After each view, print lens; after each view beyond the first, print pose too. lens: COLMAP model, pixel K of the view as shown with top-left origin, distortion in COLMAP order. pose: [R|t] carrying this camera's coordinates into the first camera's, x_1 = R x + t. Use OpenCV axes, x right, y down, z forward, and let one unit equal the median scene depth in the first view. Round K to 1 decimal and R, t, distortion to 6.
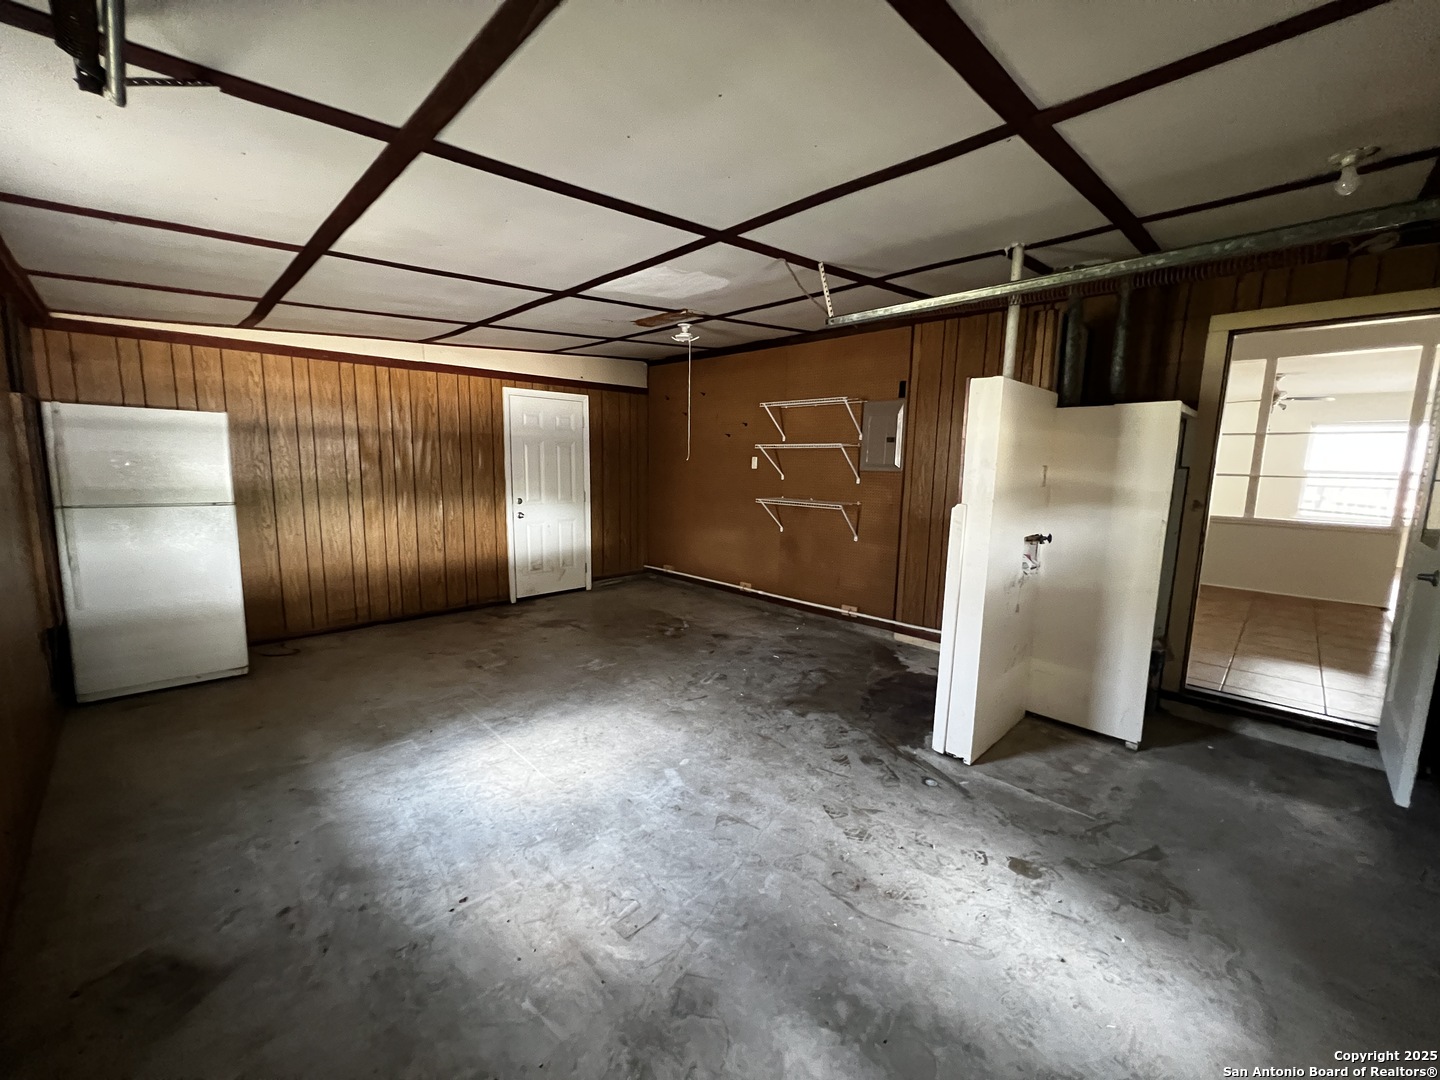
lens RADIAL K [[576.1, 0, 718.3], [0, 576.1, 543.4], [0, 0, 1]] dist [-0.002215, 0.000411]
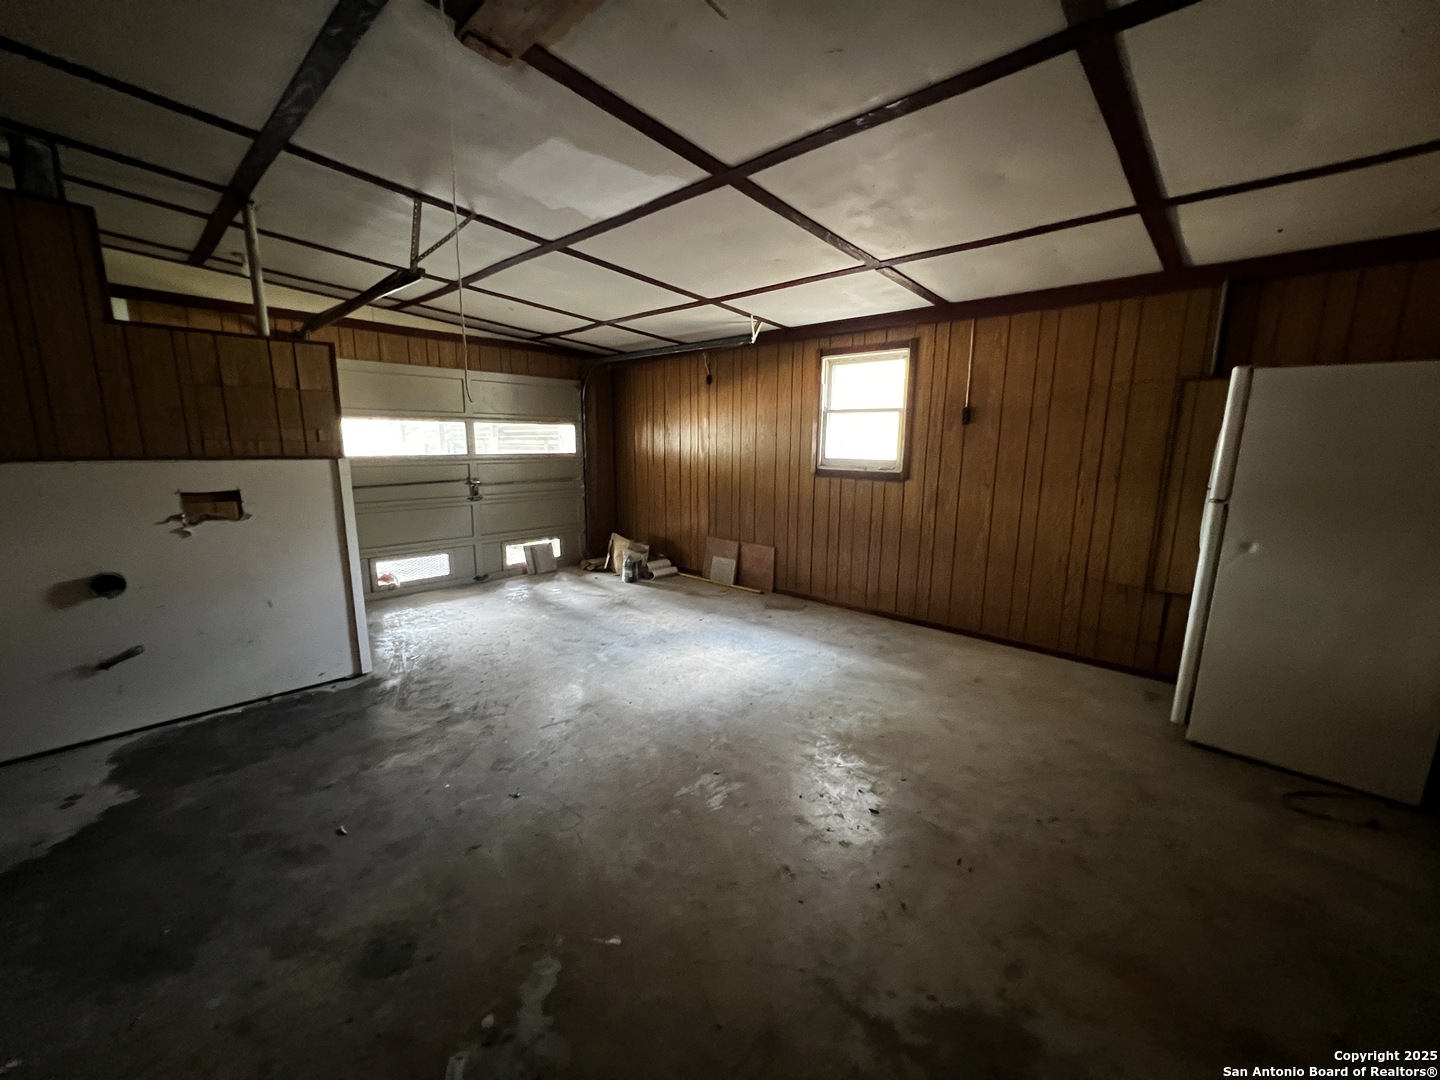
lens RADIAL K [[579.0, 0, 728.3], [0, 579.0, 543.4], [0, 0, 1]] dist [-0.001288, 0.000804]
pose [[-0.998144, -0.018051, -0.058164, -0.277452], [-0.035481, 0.948601, 0.314479, -0.282855], [0.049498, 0.315959, -0.947481, 2.115396]]
